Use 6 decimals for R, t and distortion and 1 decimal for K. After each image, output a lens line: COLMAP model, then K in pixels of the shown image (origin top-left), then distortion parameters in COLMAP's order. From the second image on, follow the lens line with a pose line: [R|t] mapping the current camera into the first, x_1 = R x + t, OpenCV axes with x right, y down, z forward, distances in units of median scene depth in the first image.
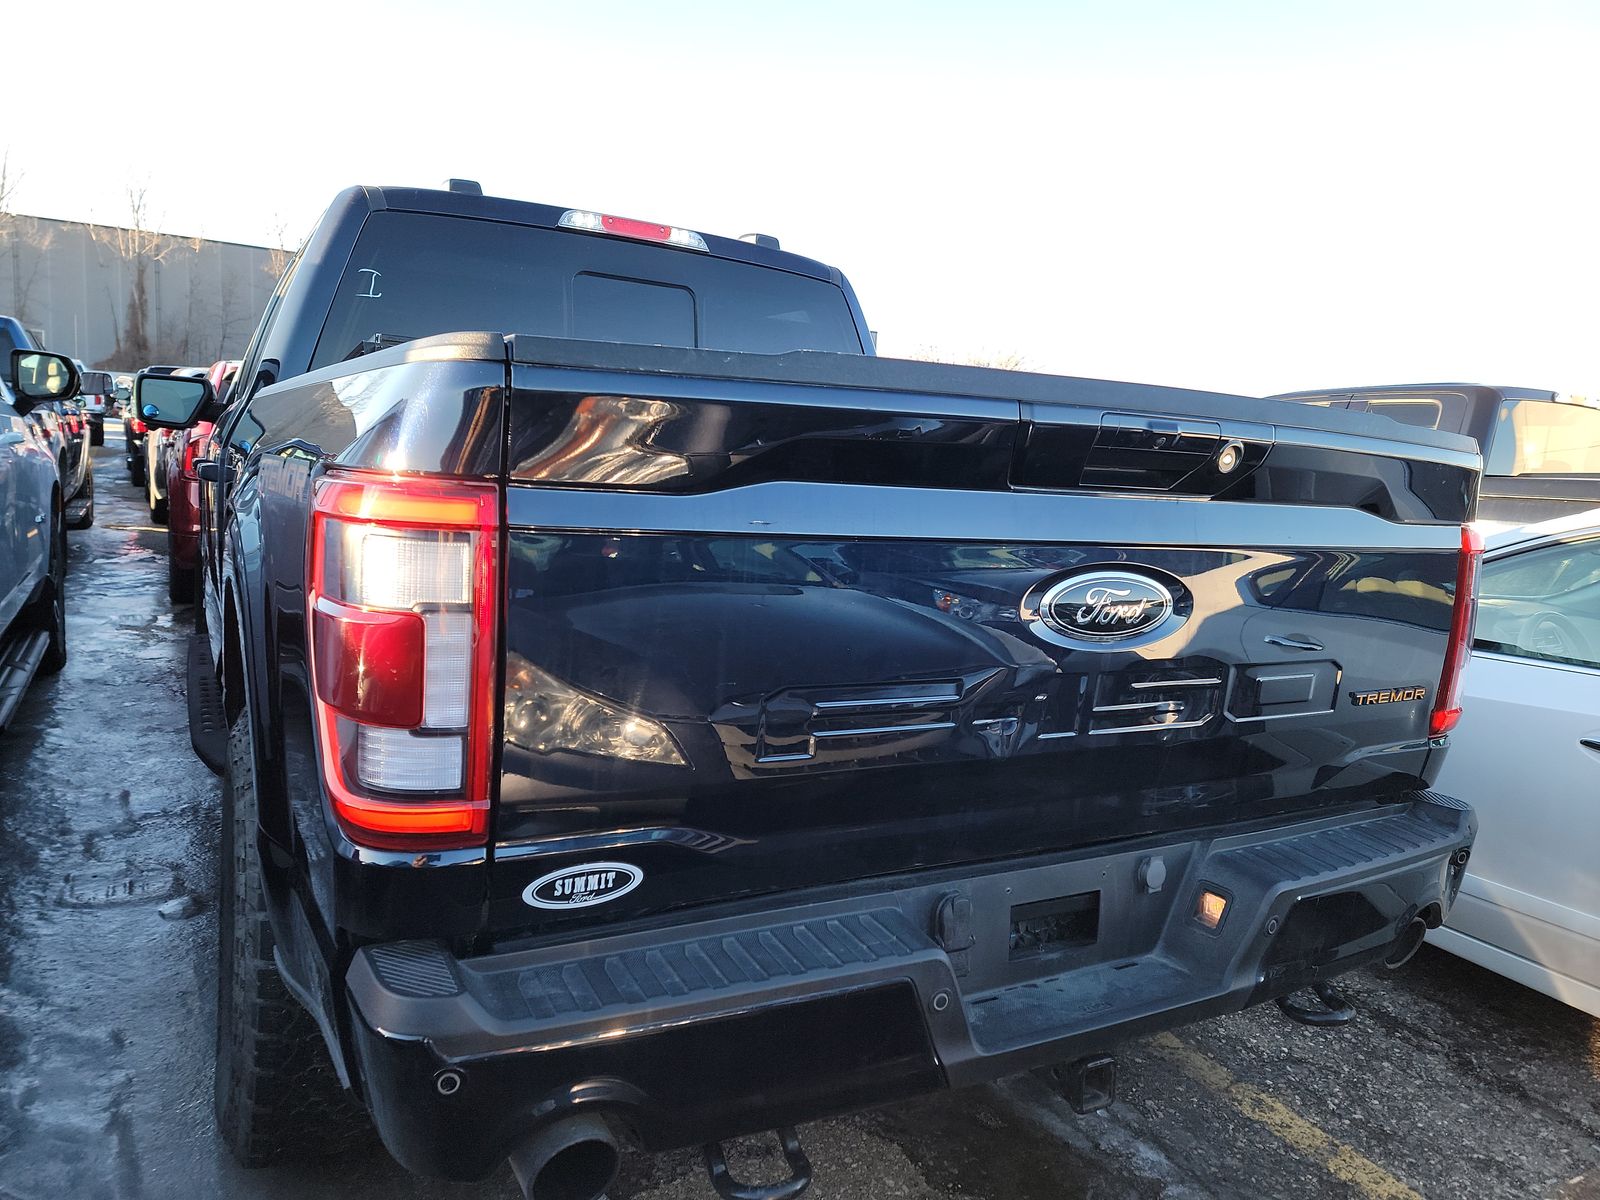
lens RADIAL K [[963.4, 0, 800.0], [0, 963.4, 600.0], [0, 0, 1]] dist [0.084686, -0.058900]
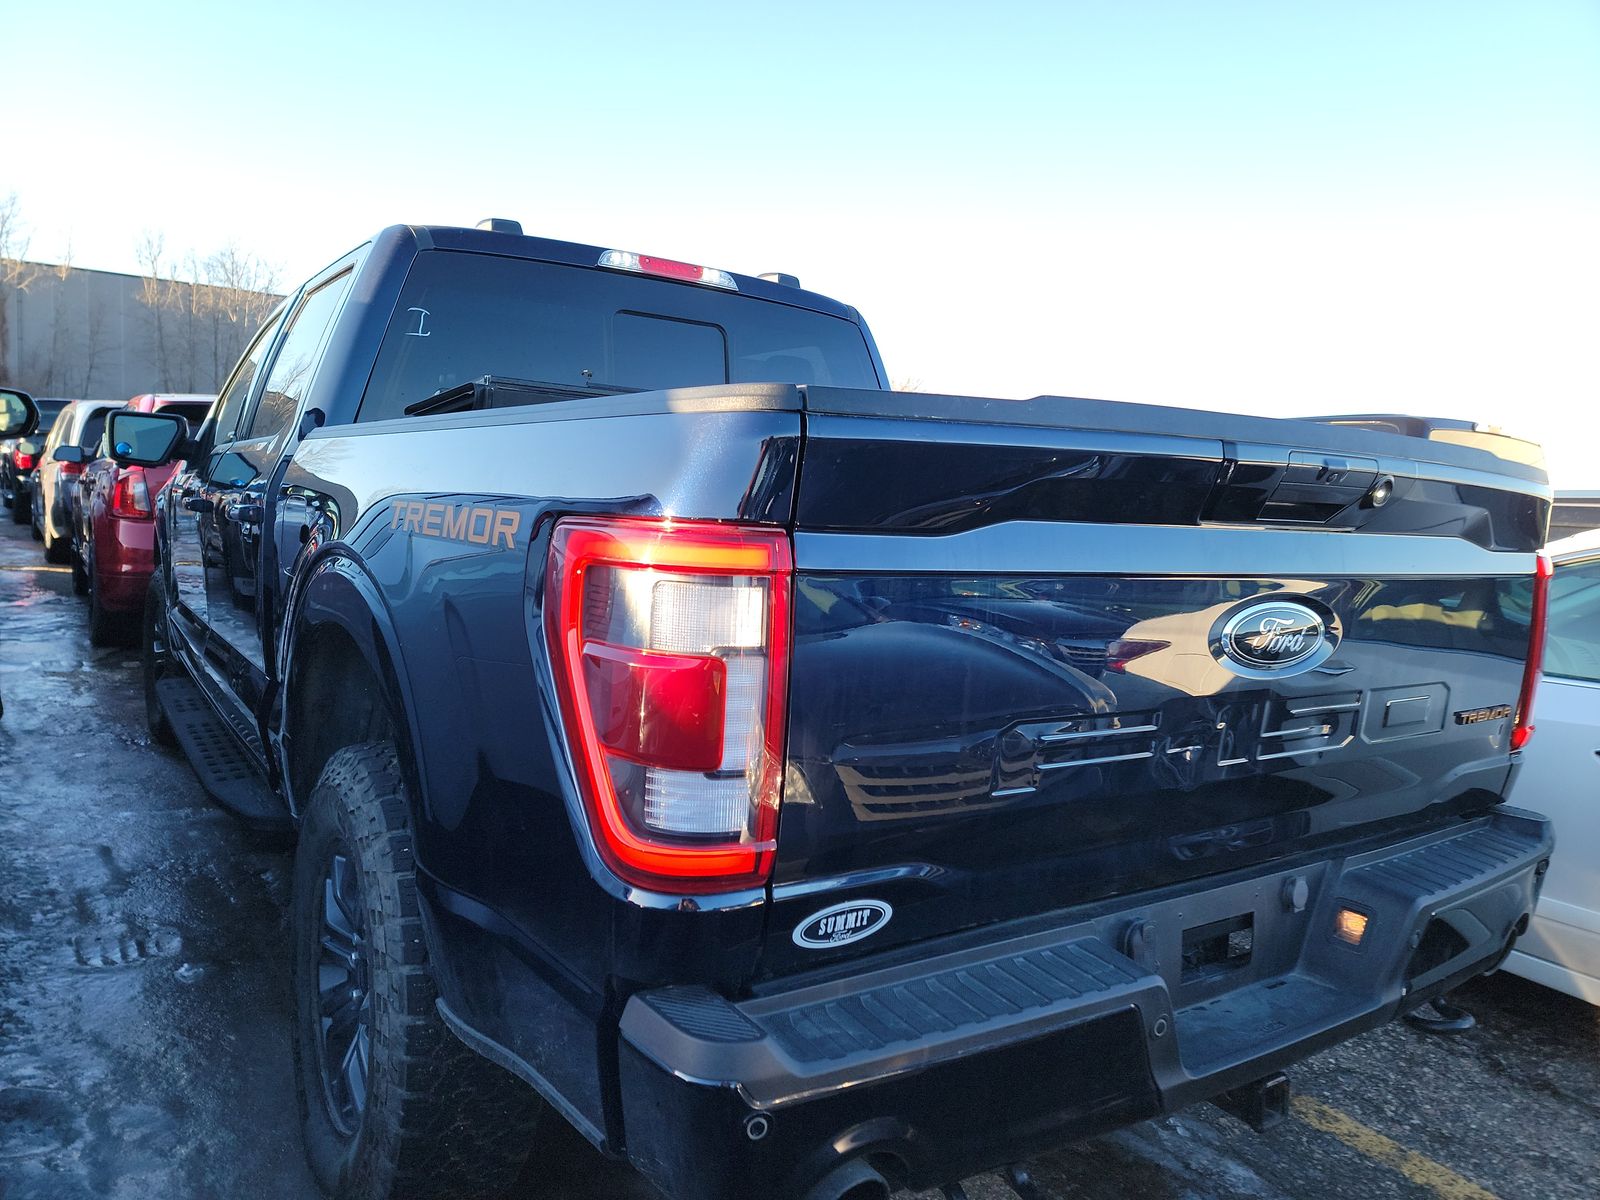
lens RADIAL K [[963.4, 0, 800.0], [0, 963.4, 600.0], [0, 0, 1]] dist [0.084686, -0.058900]
pose [[0.997256, -0.016926, 0.072073, -0.219988], [0.019118, 0.999372, -0.029824, -0.008461], [-0.071523, 0.031120, 0.996953, -0.007534]]
